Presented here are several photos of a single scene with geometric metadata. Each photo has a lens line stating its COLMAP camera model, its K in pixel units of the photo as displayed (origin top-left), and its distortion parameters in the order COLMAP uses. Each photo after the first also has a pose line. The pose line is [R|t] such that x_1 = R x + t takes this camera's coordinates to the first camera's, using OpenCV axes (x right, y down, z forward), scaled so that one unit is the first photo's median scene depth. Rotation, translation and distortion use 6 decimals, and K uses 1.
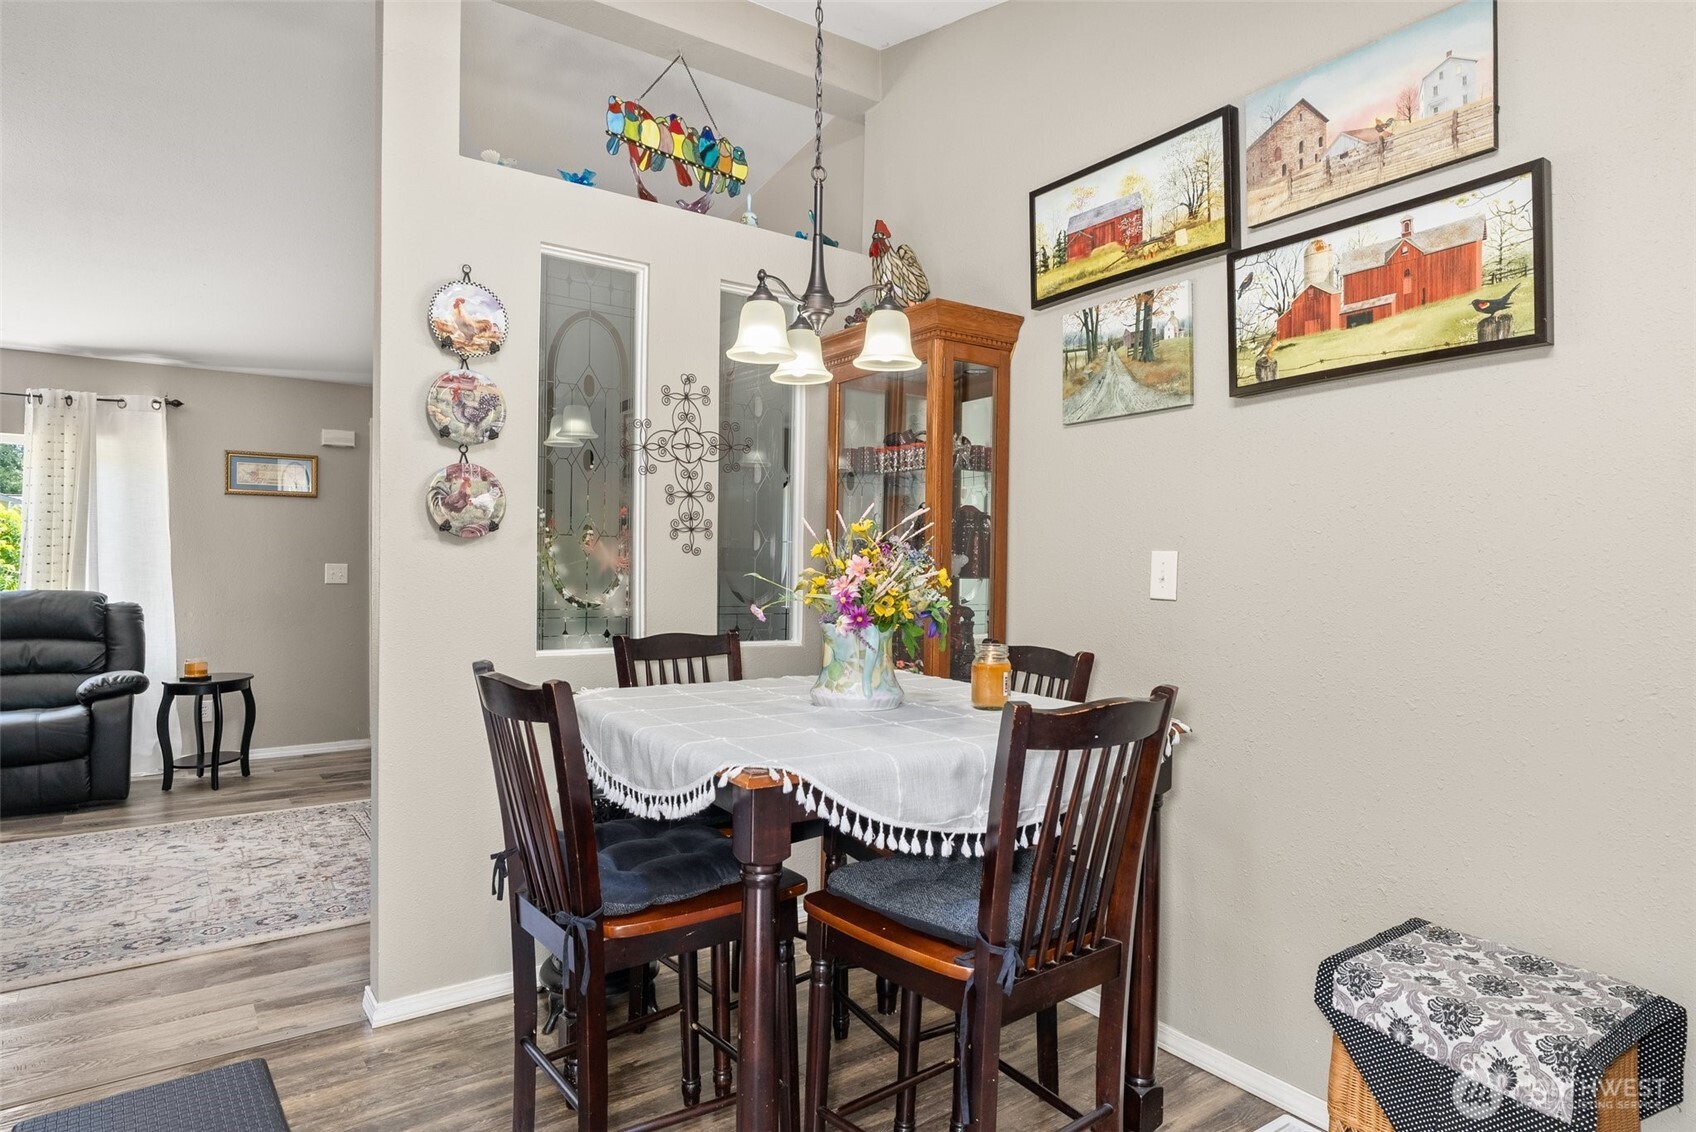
lens RADIAL K [[939.6, 0, 847.9], [0, 939.6, 589.0], [0, 0, 1]] dist [-0.016802, 0.001637]
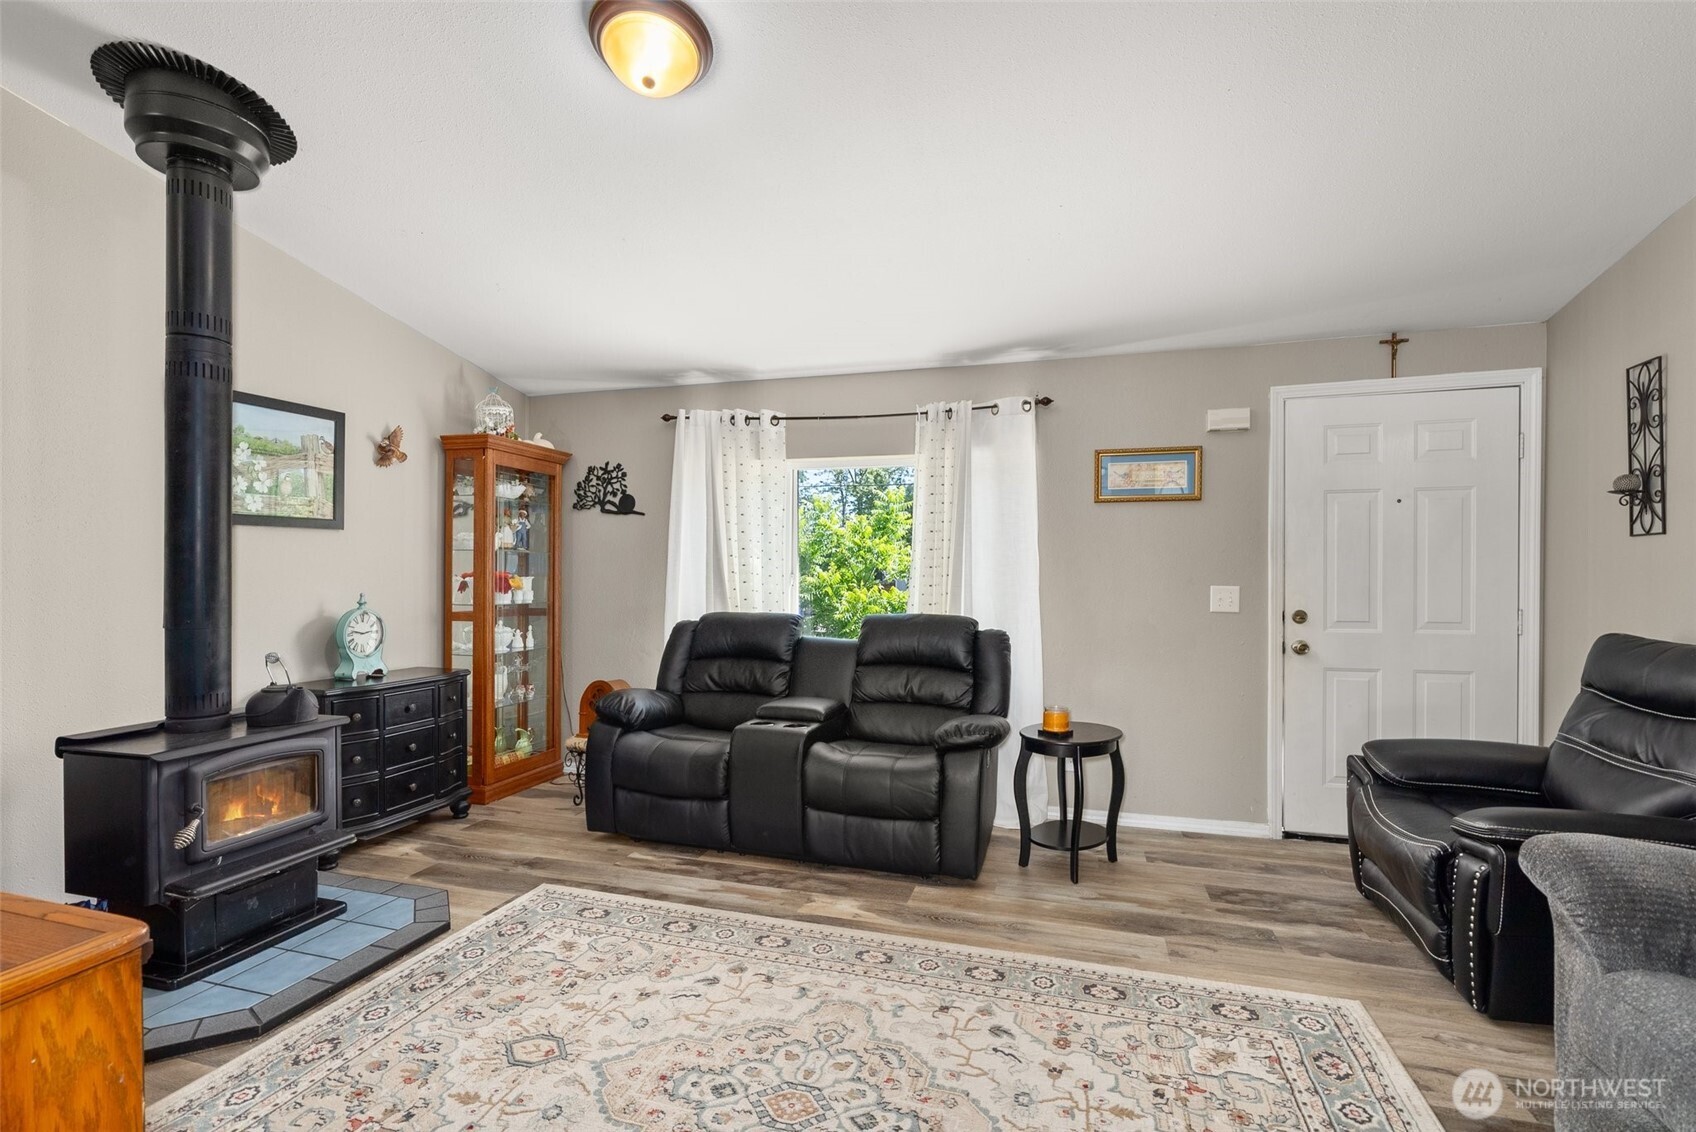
lens RADIAL K [[801.6, 0, 848.0], [0, 801.6, 566.0], [0, 0, 1]] dist [-0.001460, -0.000055]
pose [[0.611231, -0.016277, -0.791285, -0.261257], [-0.021201, 0.999093, -0.036929, -0.015550], [0.791168, 0.039348, 0.610332, 0.430309]]
